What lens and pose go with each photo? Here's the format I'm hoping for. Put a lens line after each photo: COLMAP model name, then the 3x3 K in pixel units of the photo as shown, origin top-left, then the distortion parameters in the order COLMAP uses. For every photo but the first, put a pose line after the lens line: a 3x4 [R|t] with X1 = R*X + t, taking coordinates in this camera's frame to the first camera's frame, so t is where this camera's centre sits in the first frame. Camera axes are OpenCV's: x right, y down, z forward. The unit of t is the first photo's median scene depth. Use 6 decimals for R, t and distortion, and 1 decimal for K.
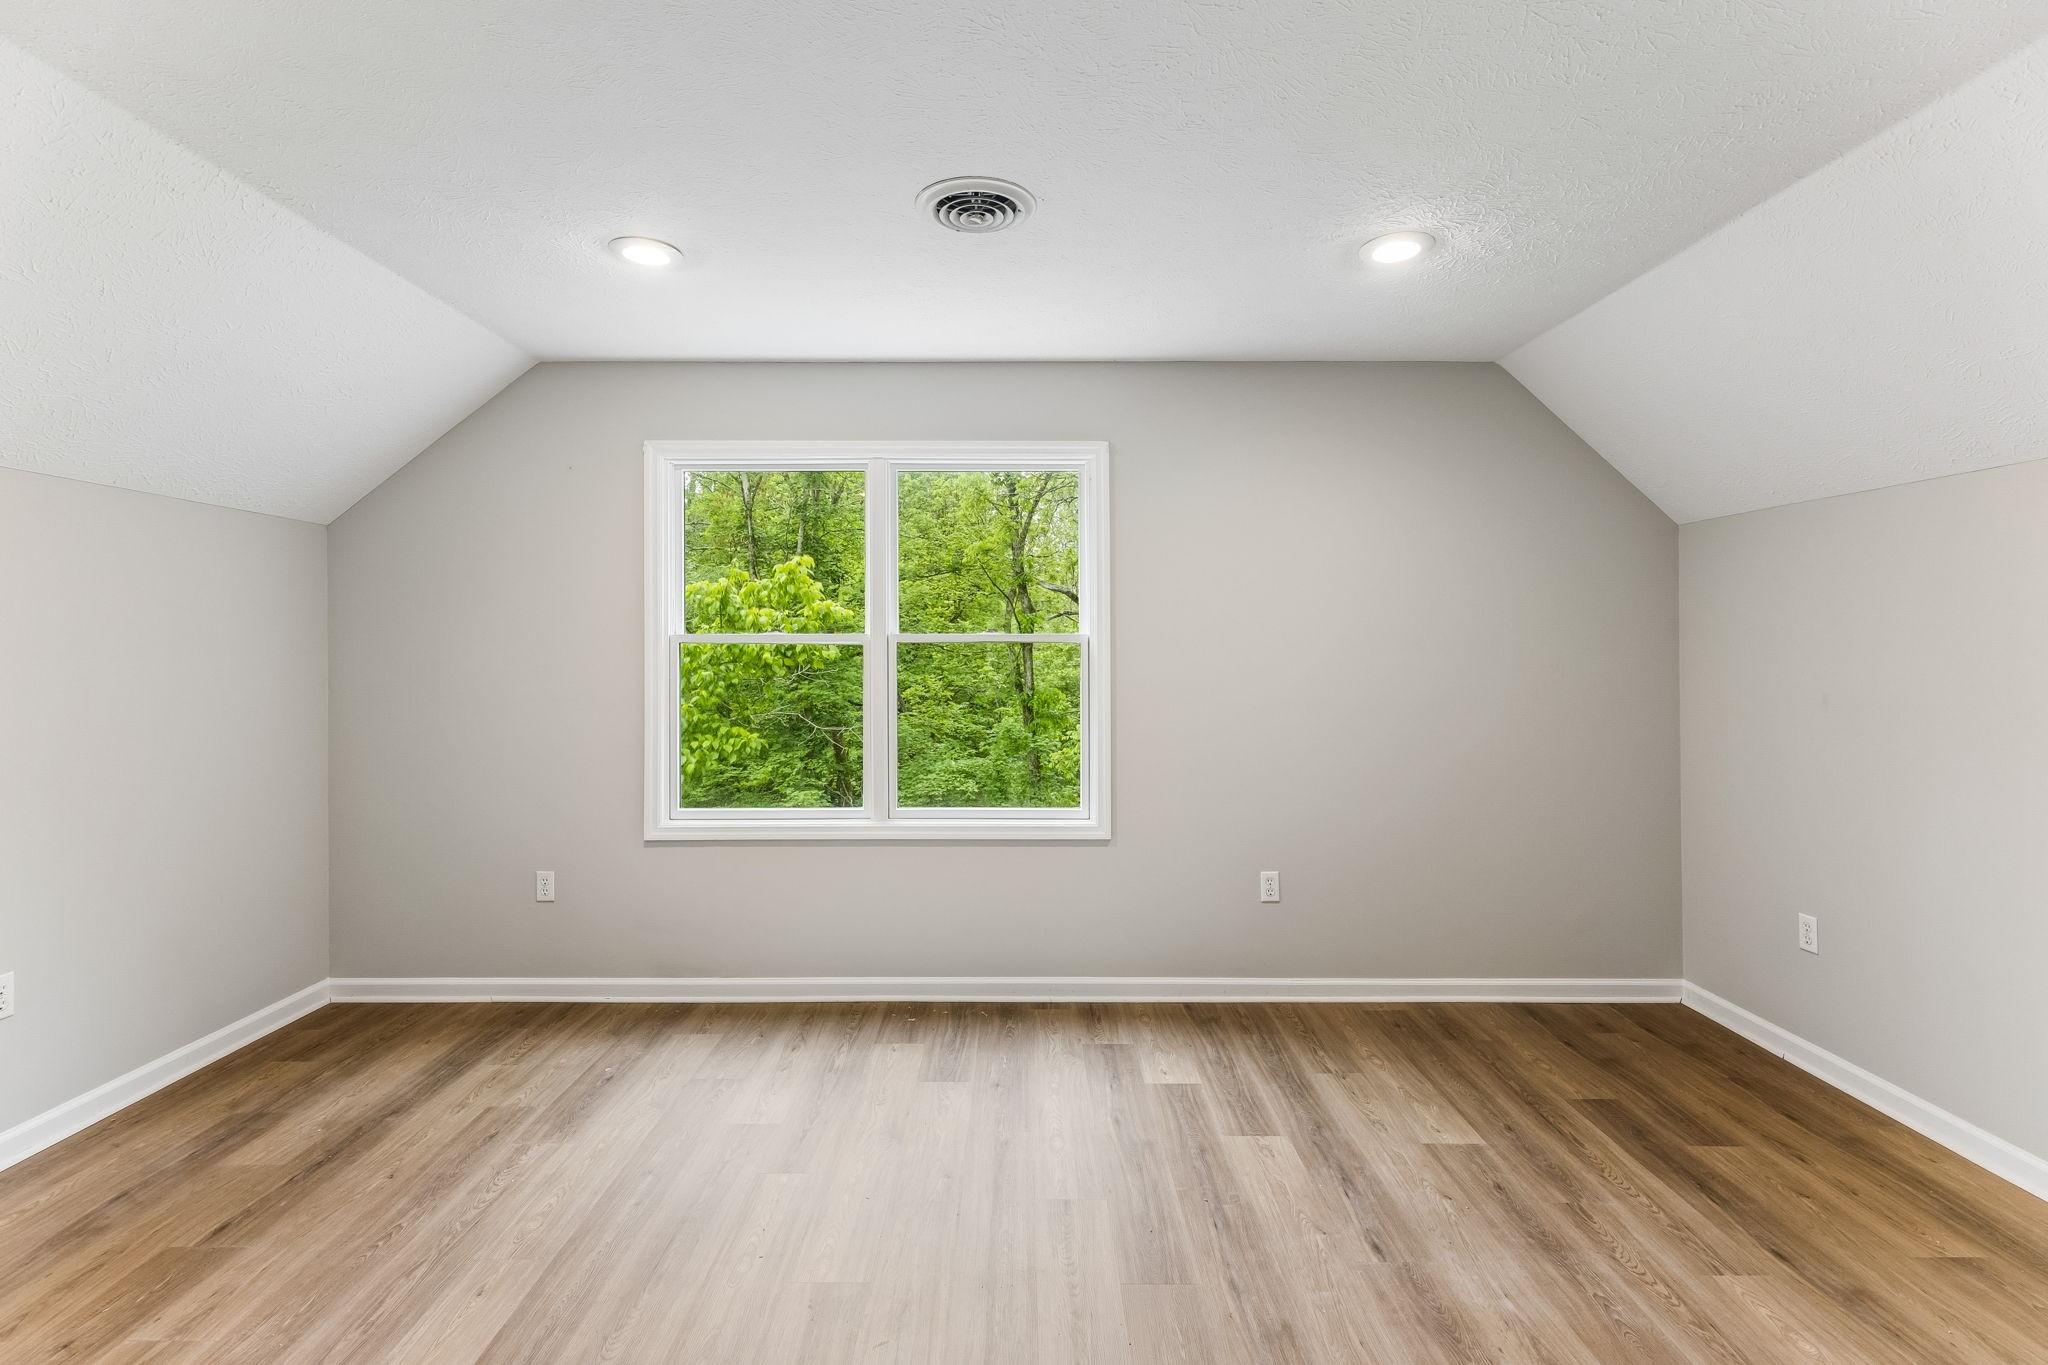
lens RADIAL K [[933.0, 0, 1022.3], [0, 933.0, 661.8], [0, 0, 1]] dist [0.007502, -0.000375]
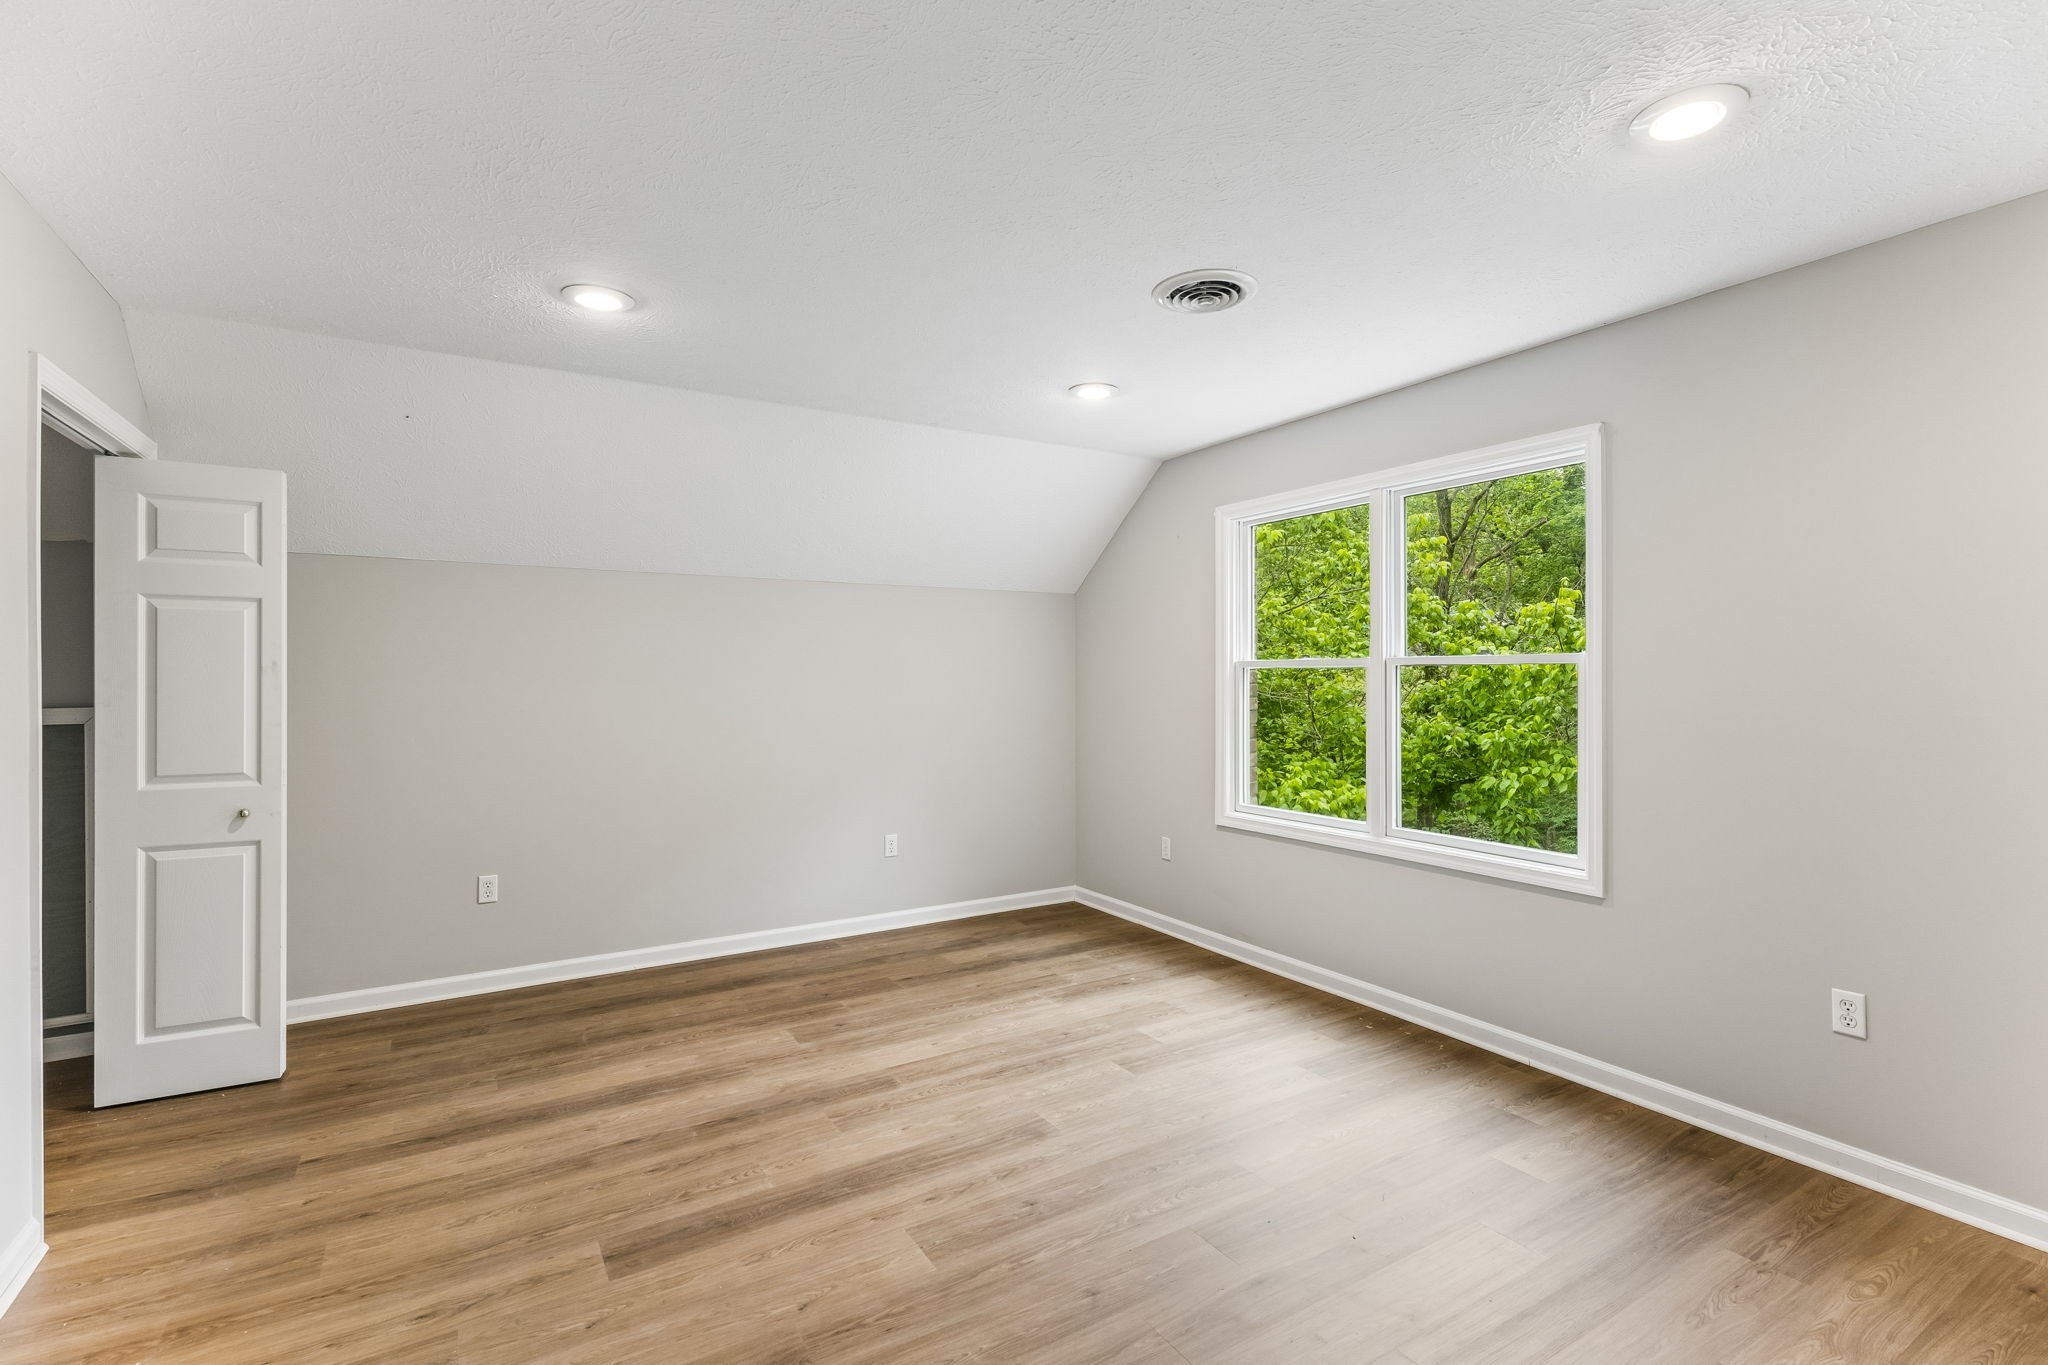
lens RADIAL K [[933.0, 0, 1028.0], [0, 933.0, 679.0], [0, 0, 1]] dist [0.007502, -0.000375]
pose [[0.530177, 0.003284, -0.847881, 0.586809], [0.001810, 0.999986, 0.005005, -0.013142], [0.847885, -0.004188, 0.530163, 0.127393]]
